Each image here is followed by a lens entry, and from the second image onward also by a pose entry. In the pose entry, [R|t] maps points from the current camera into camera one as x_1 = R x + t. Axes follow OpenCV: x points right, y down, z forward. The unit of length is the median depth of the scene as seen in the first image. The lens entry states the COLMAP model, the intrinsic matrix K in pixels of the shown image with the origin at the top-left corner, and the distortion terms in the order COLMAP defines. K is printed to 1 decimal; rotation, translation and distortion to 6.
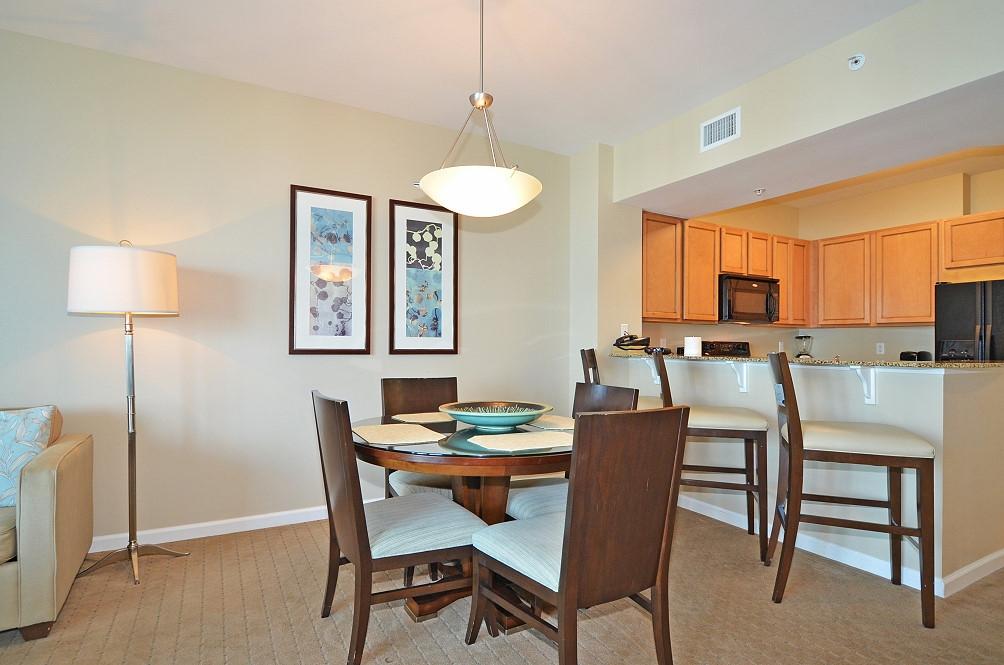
lens RADIAL K [[529.9, 0, 502.0], [0, 529.9, 332.5], [0, 0, 1]] dist [-0.000513, 0.000056]
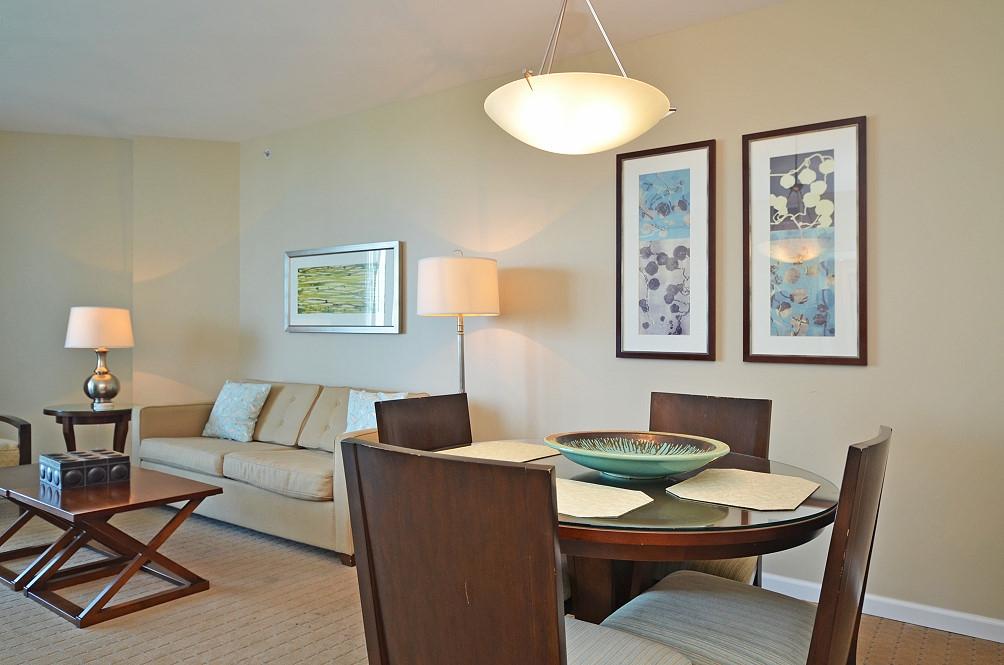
lens RADIAL K [[669.5, 0, 502.0], [0, 669.5, 332.5], [0, 0, 1]] dist [0.001385, -0.000550]
pose [[0.432843, -0.013985, -0.901361, 0.430903], [0.004356, 0.999900, -0.013423, 0.013758], [0.901459, 0.001884, 0.432861, 0.344249]]
